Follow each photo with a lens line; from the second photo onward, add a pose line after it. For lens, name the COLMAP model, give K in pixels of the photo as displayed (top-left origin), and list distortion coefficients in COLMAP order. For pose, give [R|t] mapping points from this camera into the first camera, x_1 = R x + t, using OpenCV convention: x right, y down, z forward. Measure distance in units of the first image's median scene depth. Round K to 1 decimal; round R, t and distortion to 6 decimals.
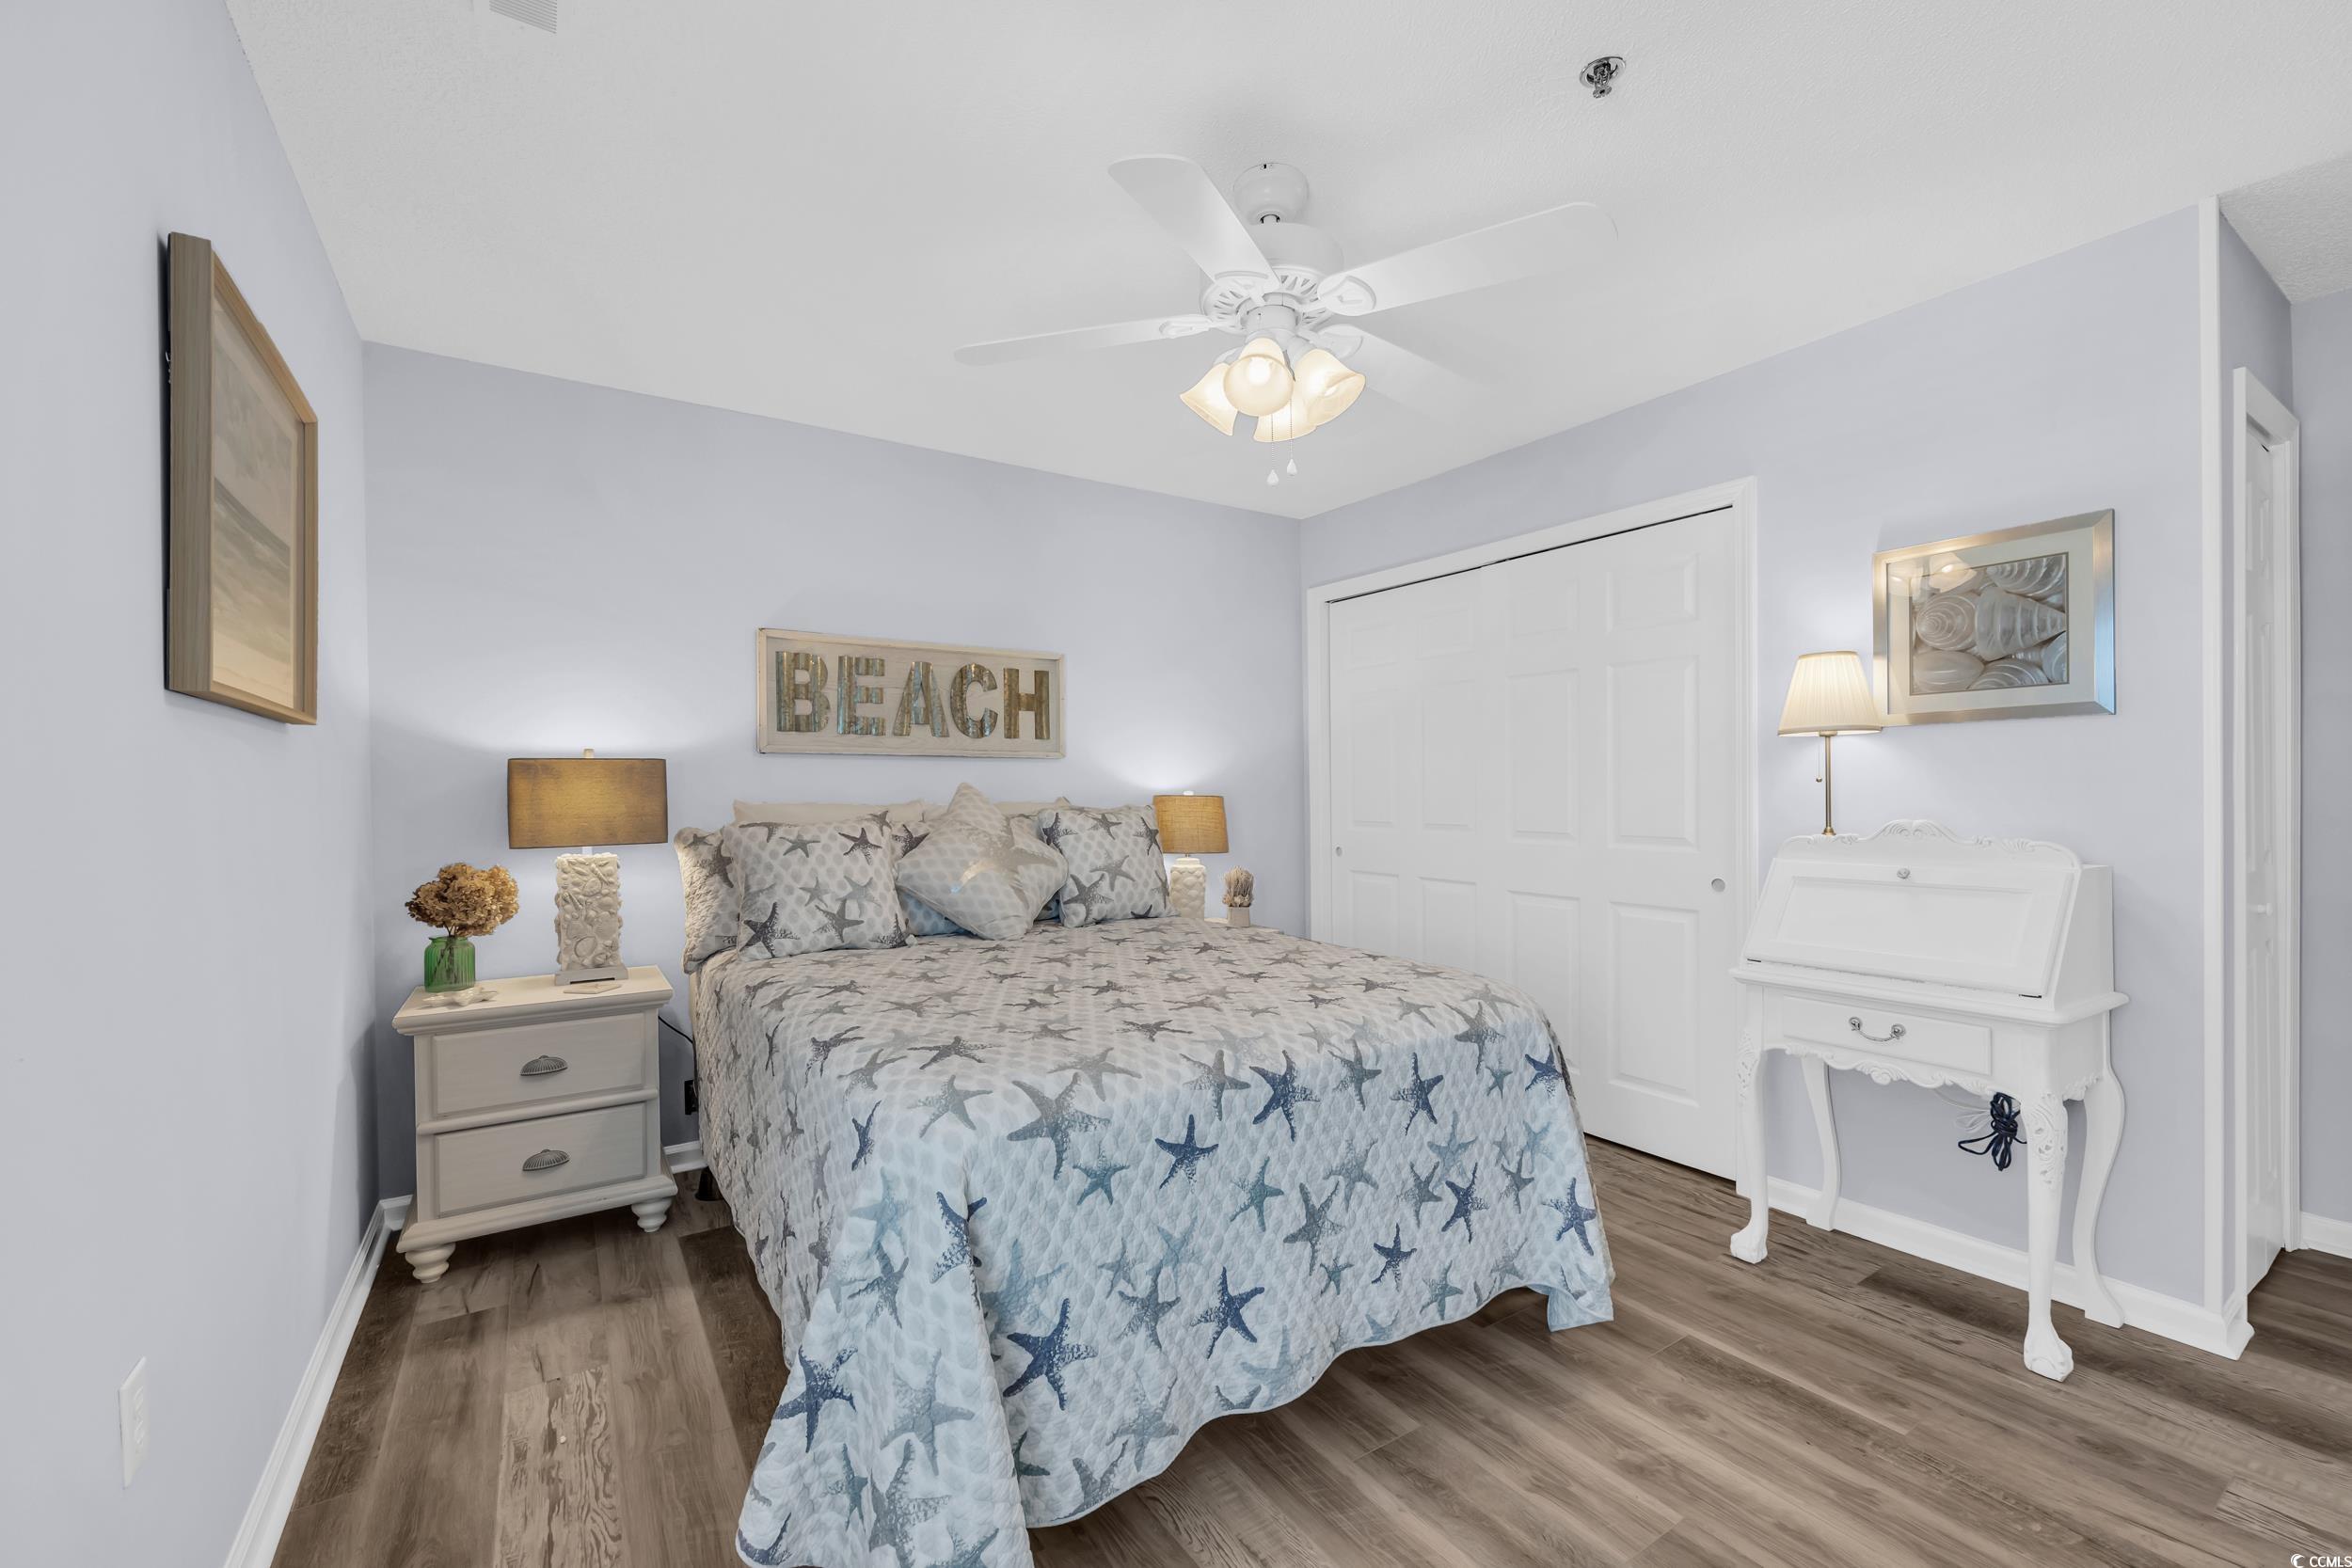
lens RADIAL K [[952.9, 0, 1150.5], [0, 952.9, 799.6], [0, 0, 1]] dist [-0.001830, 0.000137]
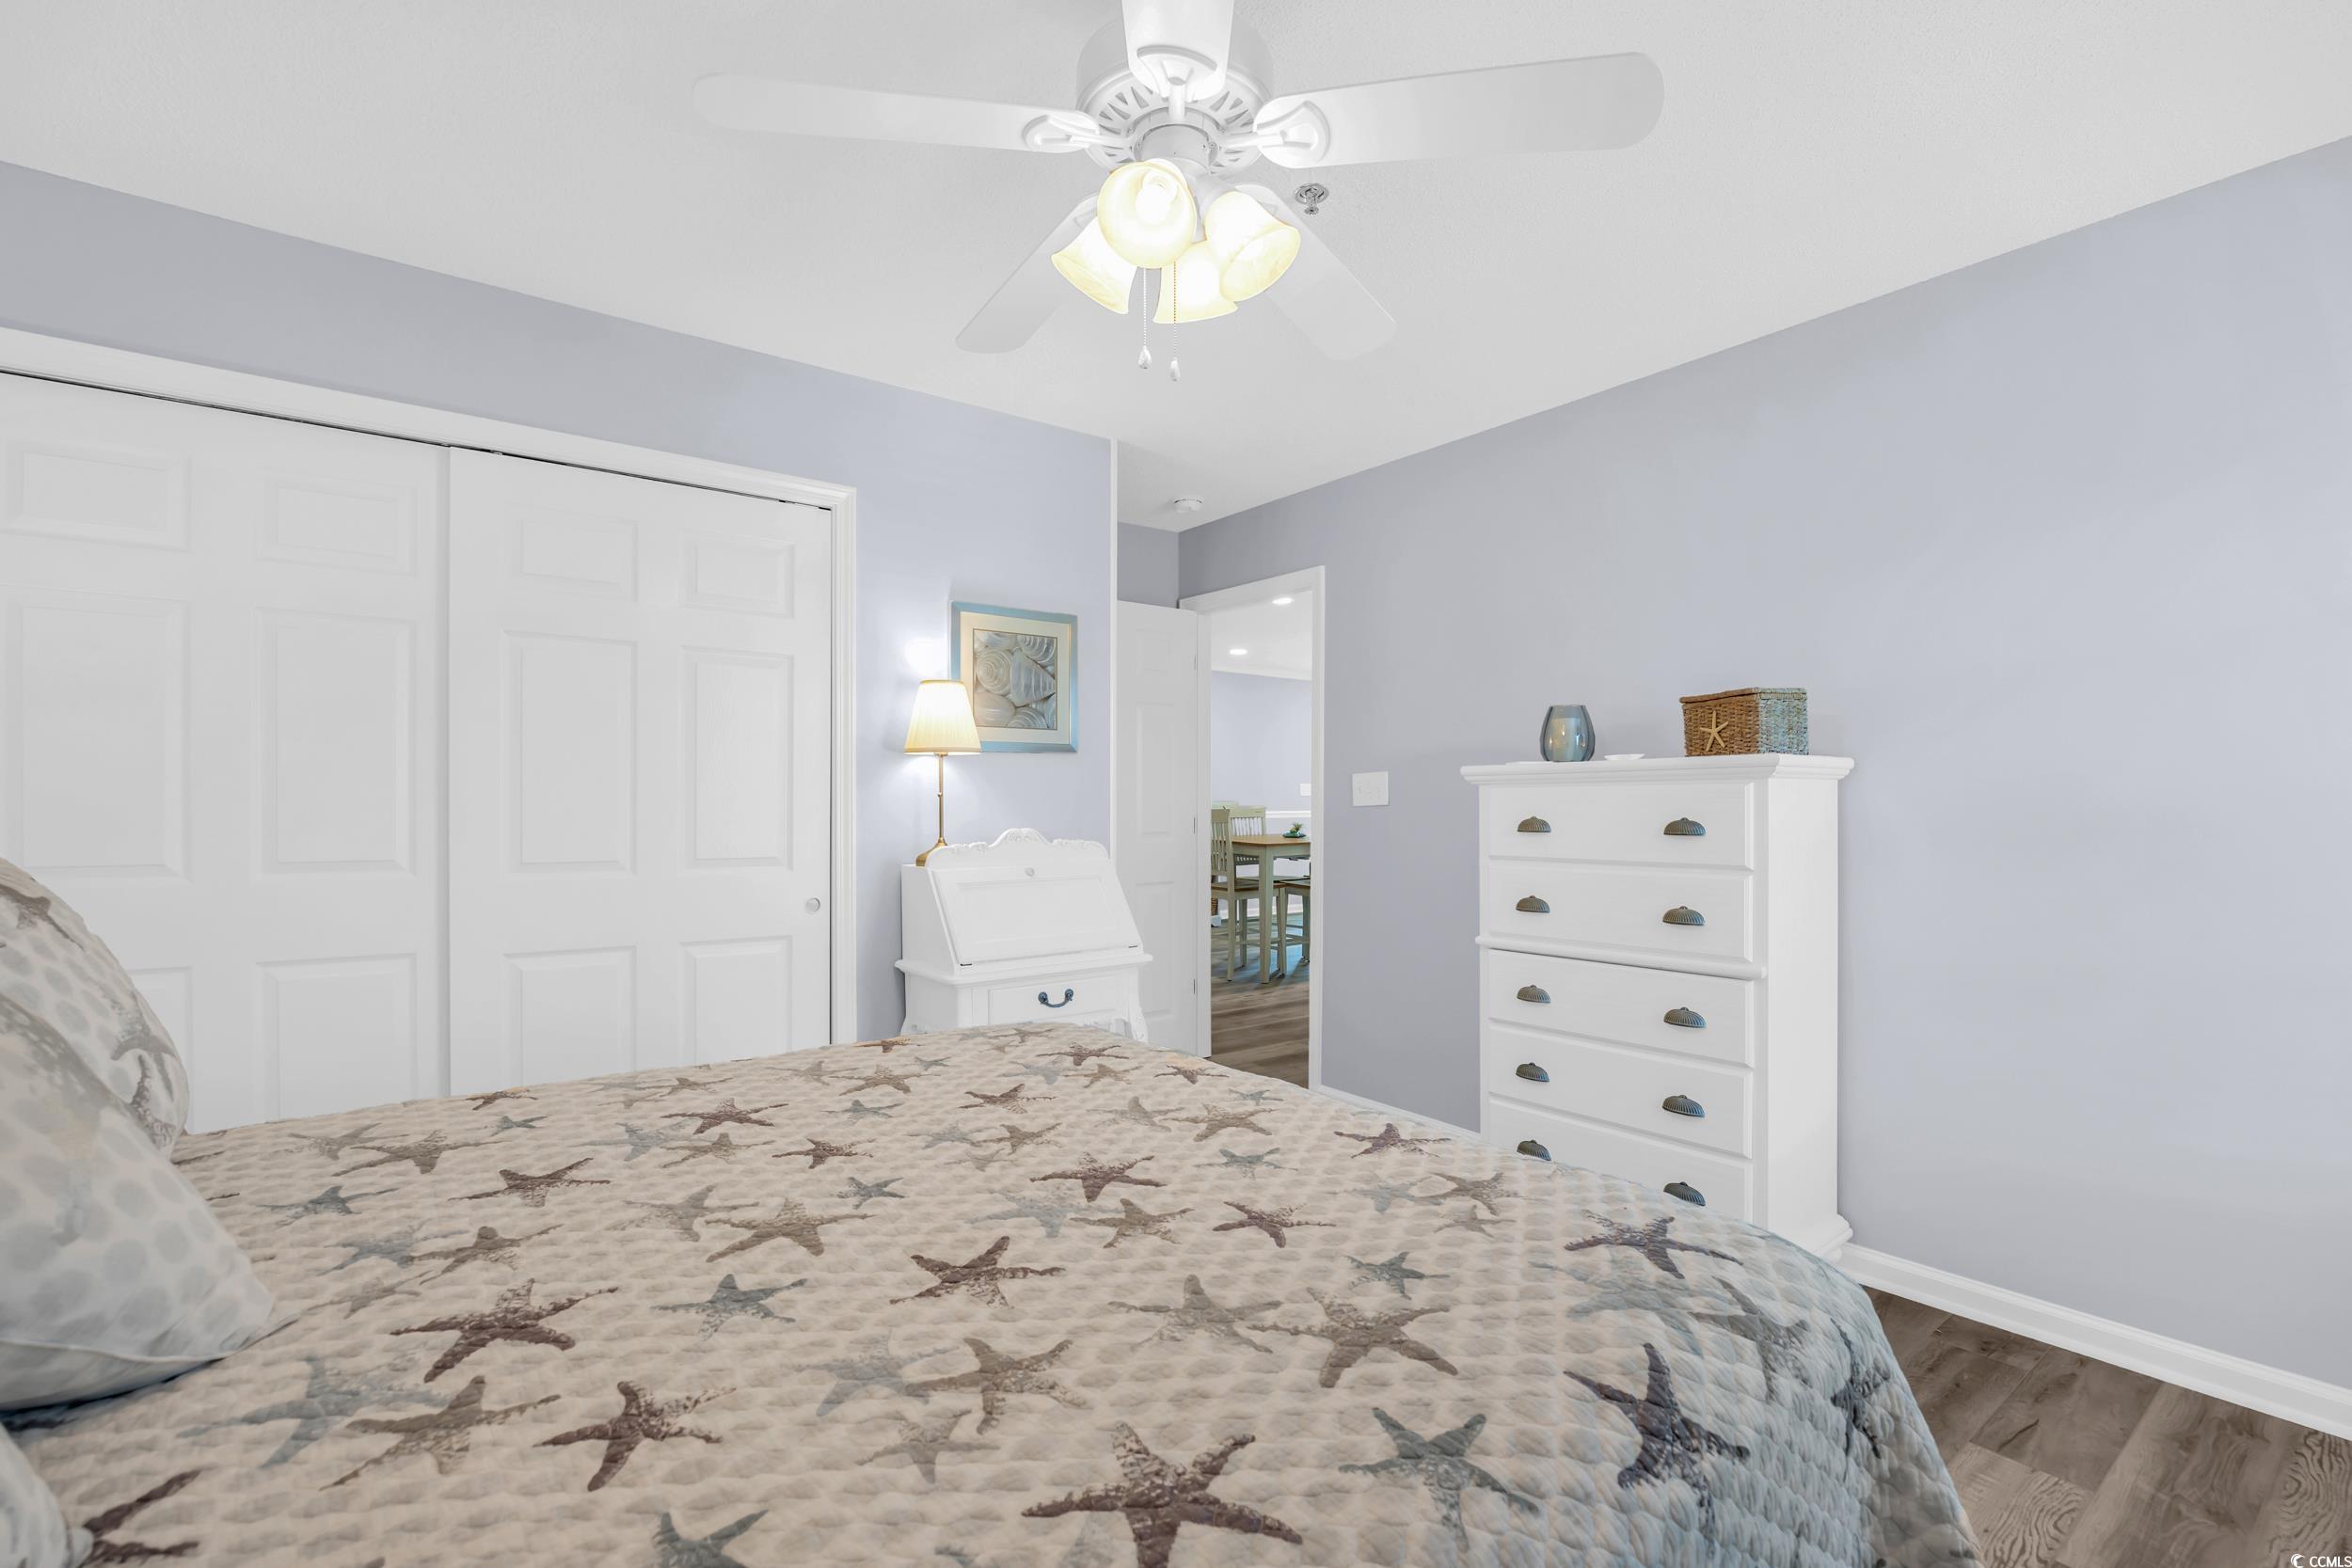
lens RADIAL K [[1050.7, 0, 1176.0], [0, 1050.7, 784.0], [0, 0, 1]] dist [-0.002011, -0.000116]
pose [[-0.124123, 0.007277, 0.992240, -0.616842], [-0.004075, 0.999961, -0.007844, -0.028535], [-0.992258, -0.005017, -0.124088, 1.002477]]
